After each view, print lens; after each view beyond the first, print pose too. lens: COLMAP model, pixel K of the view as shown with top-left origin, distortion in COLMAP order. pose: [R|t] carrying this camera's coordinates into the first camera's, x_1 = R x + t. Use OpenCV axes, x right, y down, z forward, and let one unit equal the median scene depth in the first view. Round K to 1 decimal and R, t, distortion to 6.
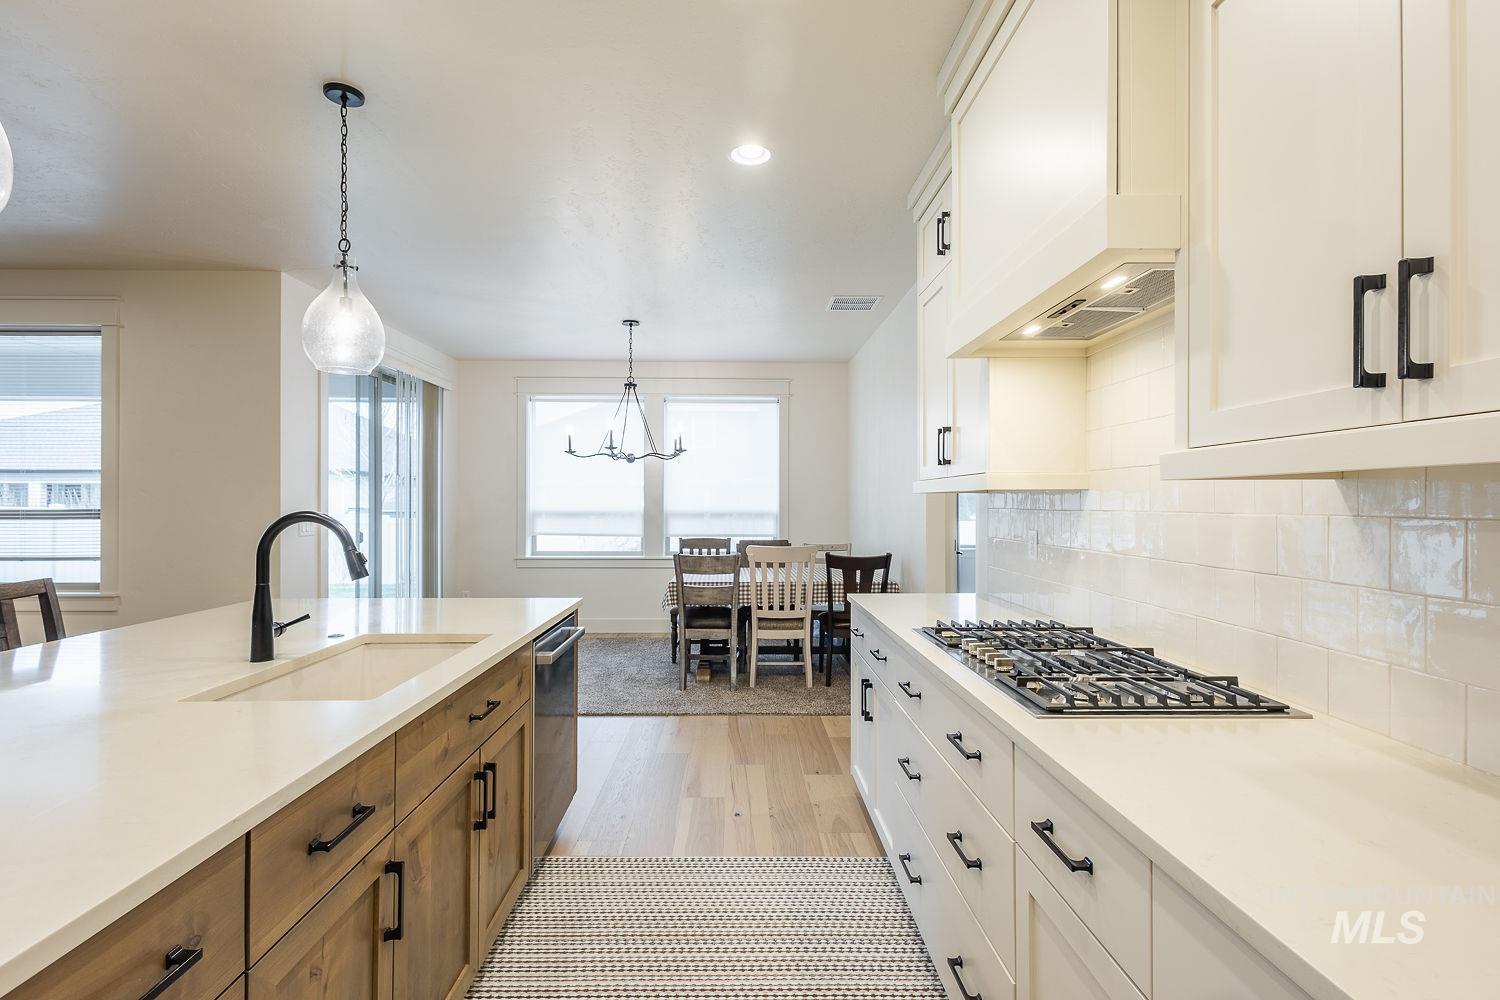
lens RADIAL K [[701.8, 0, 755.7], [0, 701.8, 500.3], [0, 0, 1]] dist [0.001978, 0.000342]
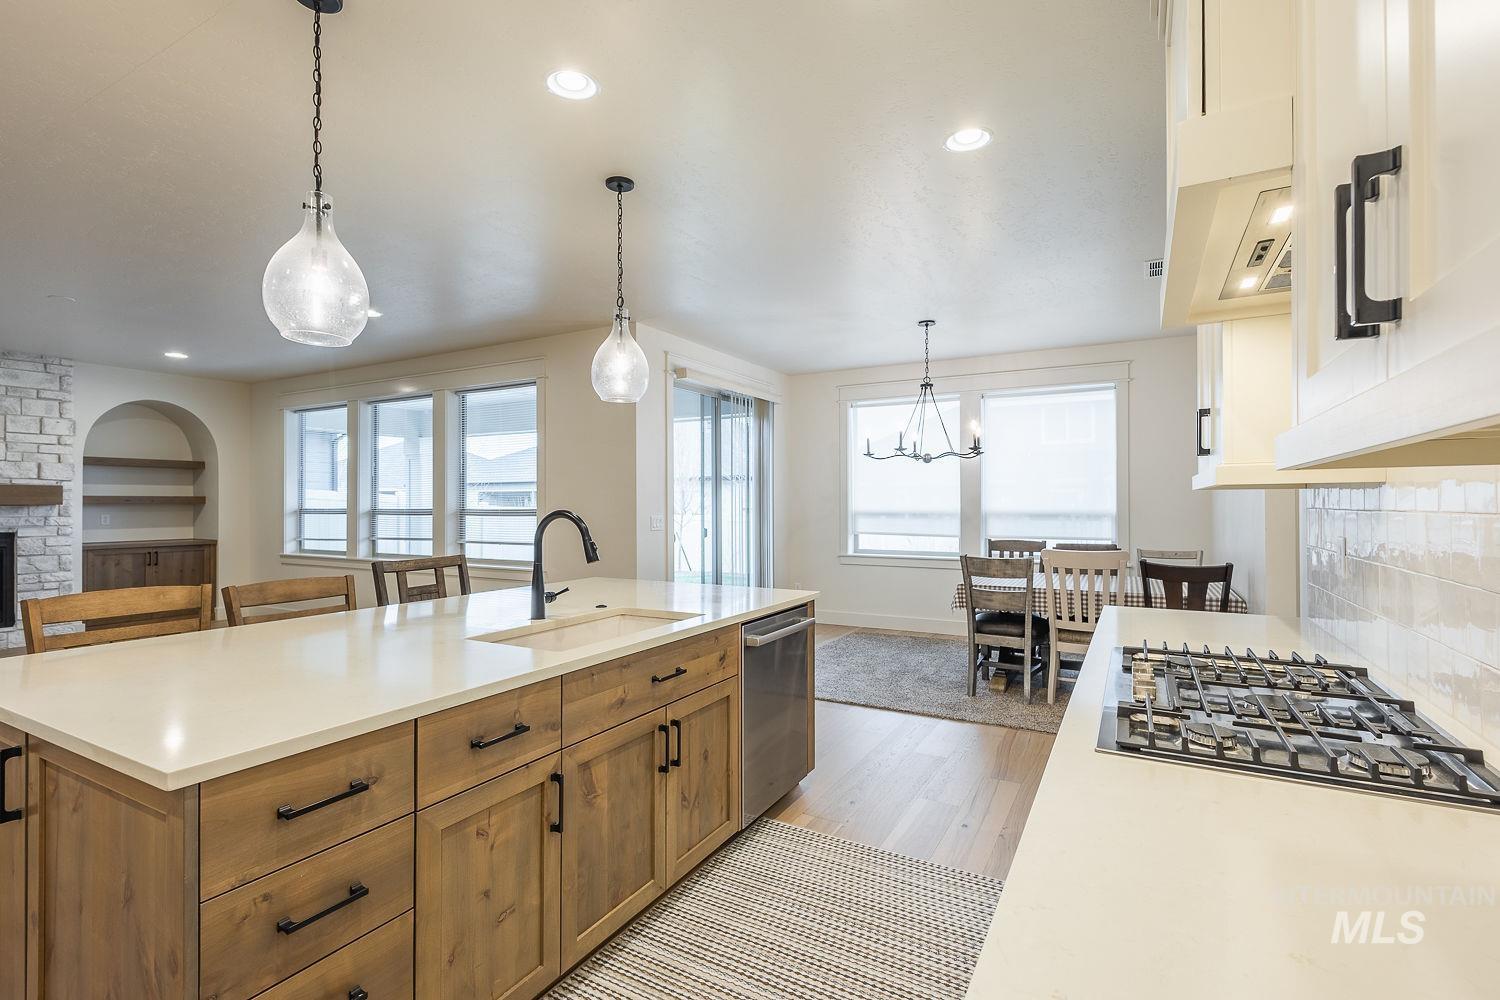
lens RADIAL K [[701.5, 0, 750.0], [0, 701.5, 500.0], [0, 0, 1]] dist [0.001142, 0.000192]
pose [[0.859388, -0.005974, -0.511289, 0.129994], [0.005527, 0.999982, -0.002395, 0.000519], [0.511294, -0.000768, 0.859405, 0.012567]]
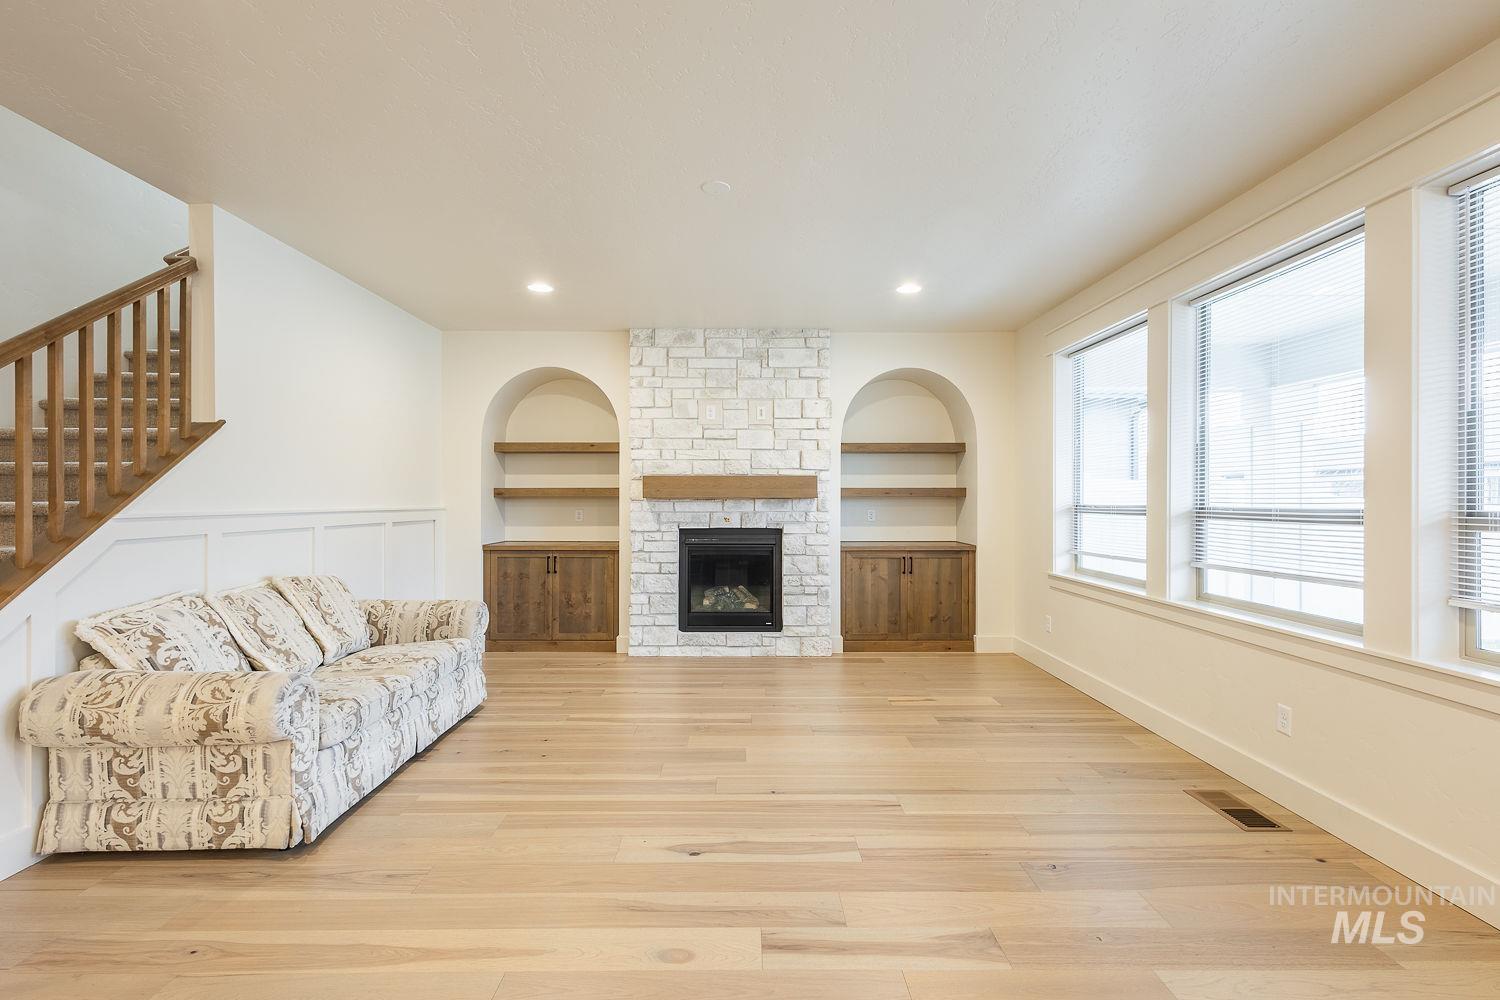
lens RADIAL K [[691.1, 0, 750.0], [0, 691.1, 500.0], [0, 0, 1]] dist [0.000686, 0.000289]
pose [[-0.015118, 0.000098, -0.999886, -0.548844], [0.003722, 0.999993, 0.000042, 0.001723], [0.999879, -0.003721, -0.015119, 0.401214]]
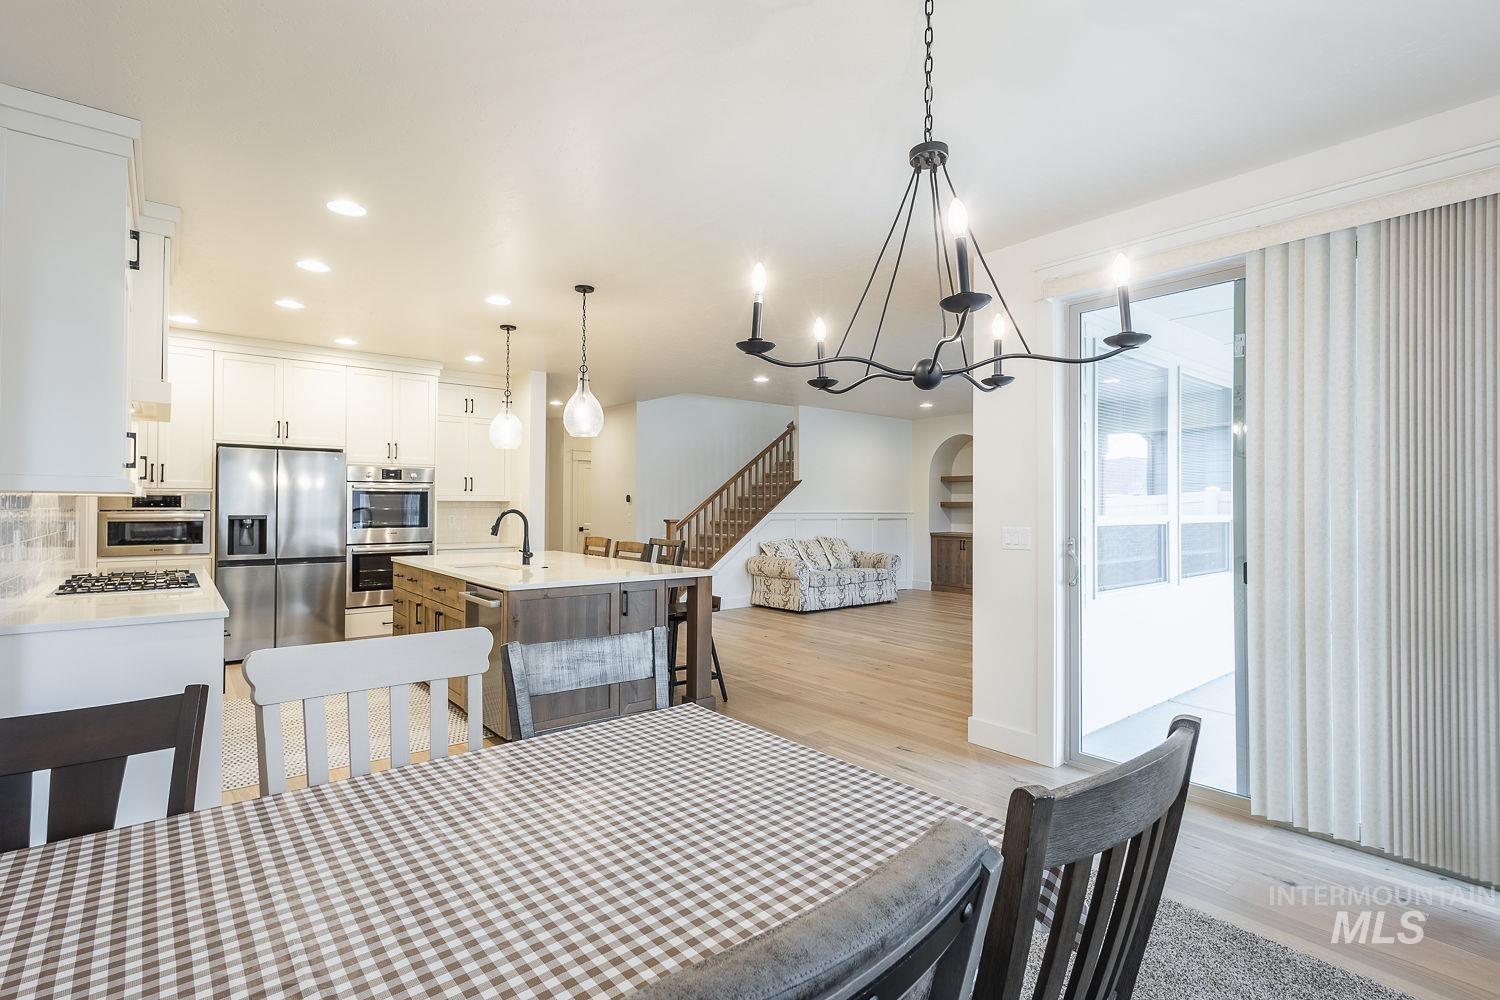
lens RADIAL K [[701.8, 0, 755.7], [0, 701.8, 500.3], [0, 0, 1]] dist [0.001978, 0.000342]
pose [[-0.785573, -0.010637, -0.618677, 0.102874], [-0.003902, 0.999918, -0.012236, 0.003684], [0.618757, -0.007198, -0.785550, 1.346696]]
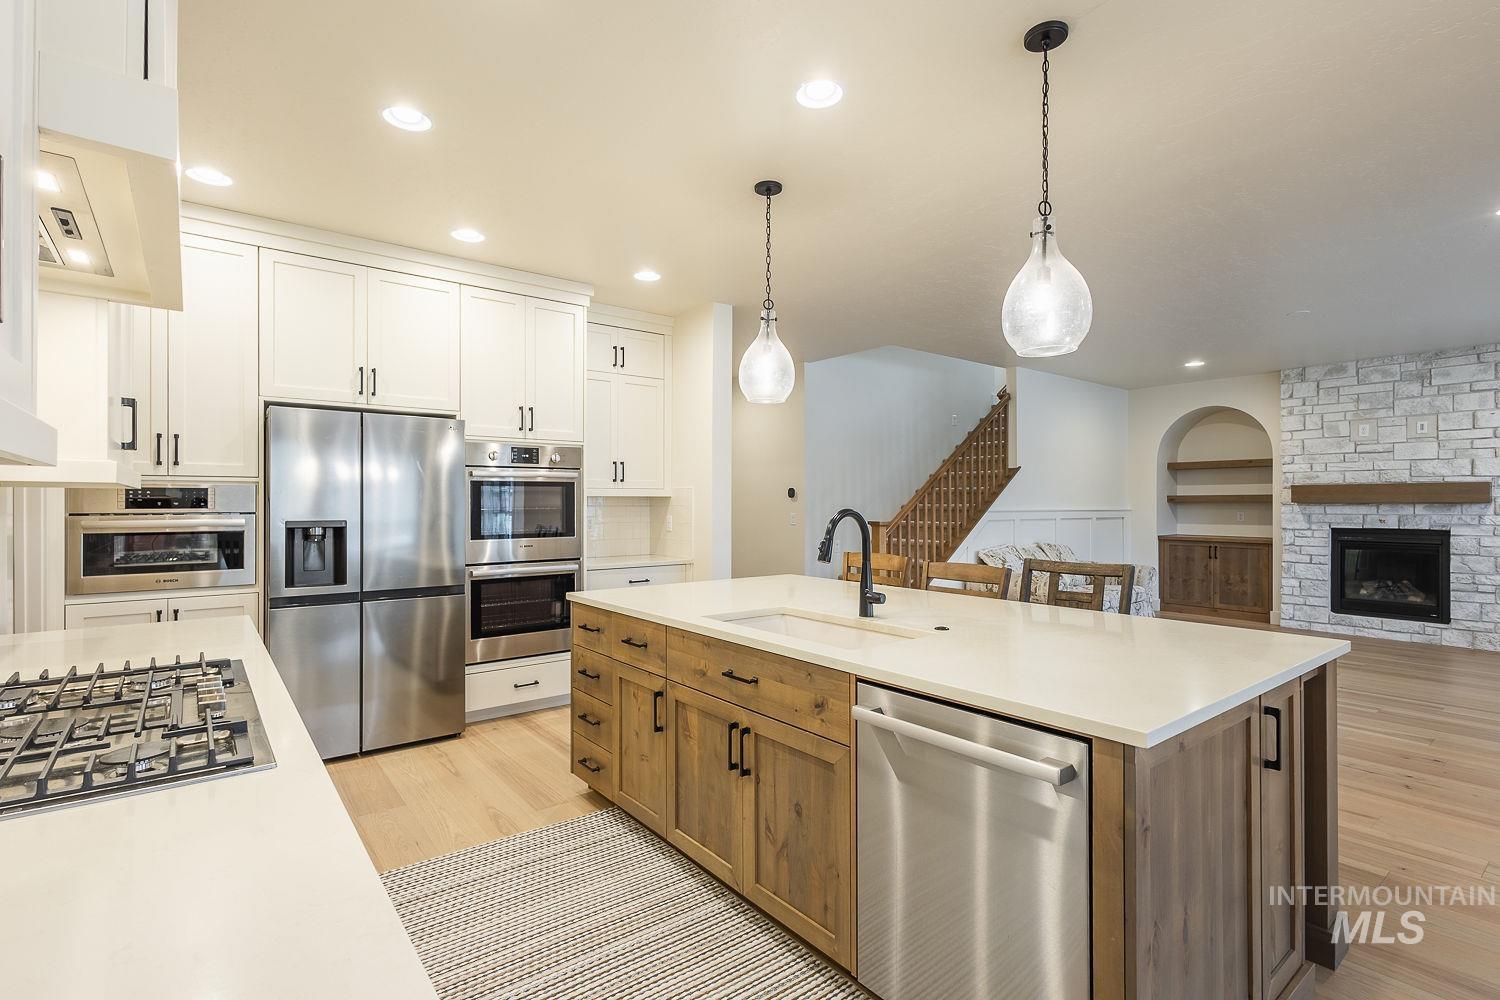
lens RADIAL K [[705.6, 0, 748.9], [0, 705.6, 501.5], [0, 0, 1]] dist [0.004673, 0.000511]
pose [[-0.804790, -0.002916, -0.593553, 0.114926], [0.001282, 0.999977, -0.006650, 0.003640], [0.593559, -0.006112, -0.804768, 0.726715]]
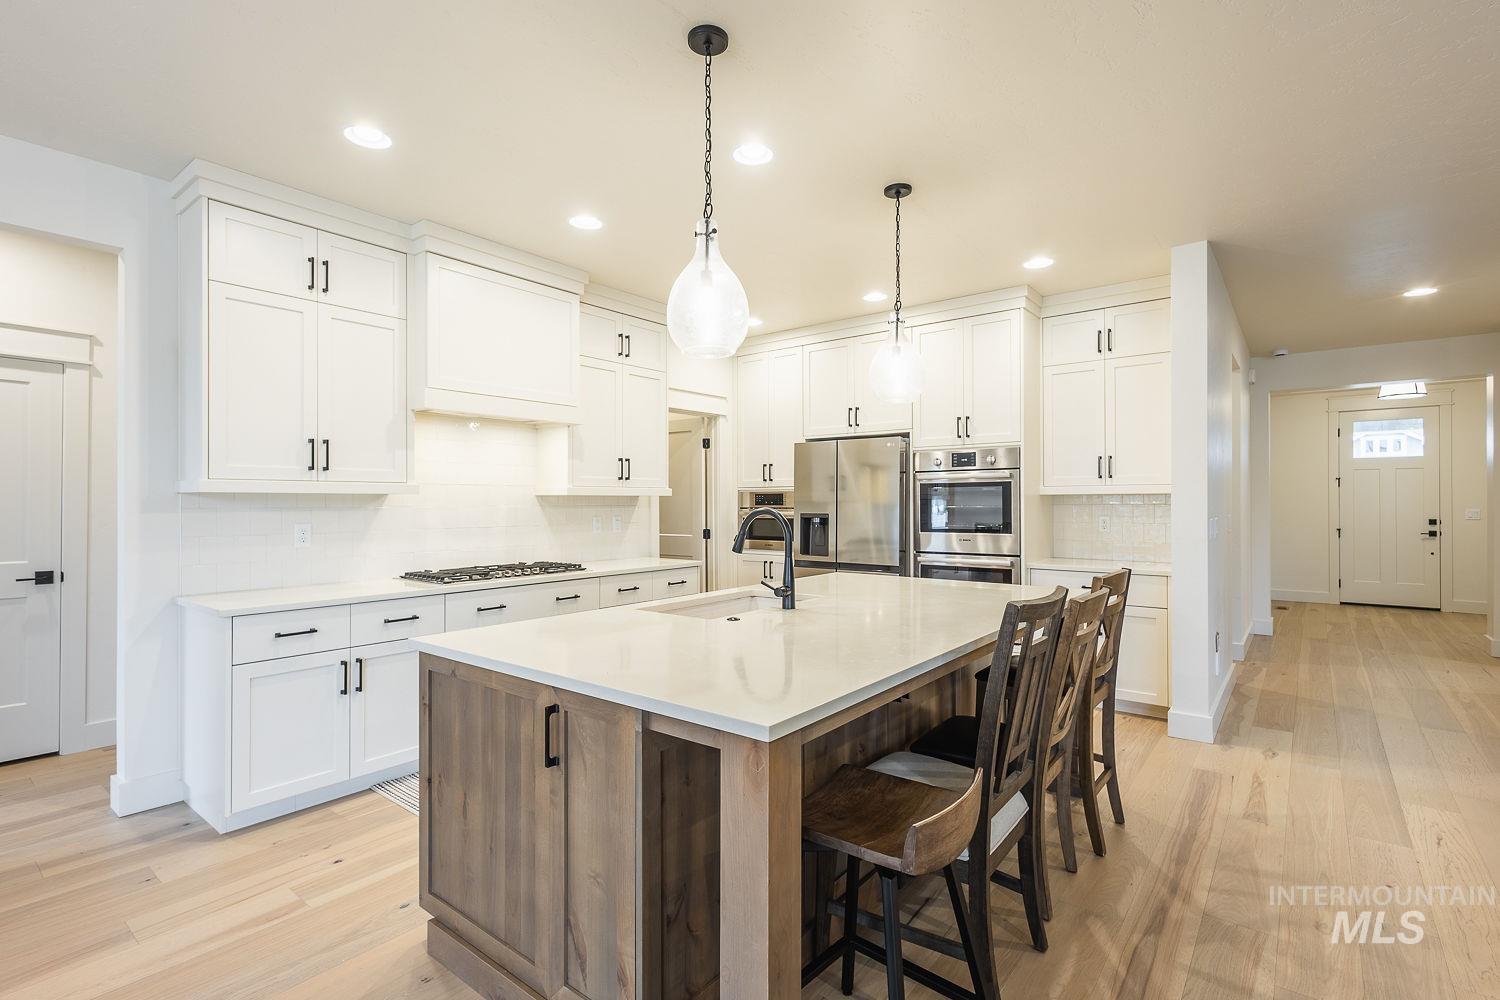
lens RADIAL K [[701.5, 0, 750.0], [0, 701.5, 500.0], [0, 0, 1]] dist [0.001142, 0.000192]
pose [[-0.765220, 0.002057, 0.643765, -0.585009], [-0.001248, 0.999988, -0.004679, 0.001777], [-0.643767, -0.004384, -0.765209, 0.800985]]
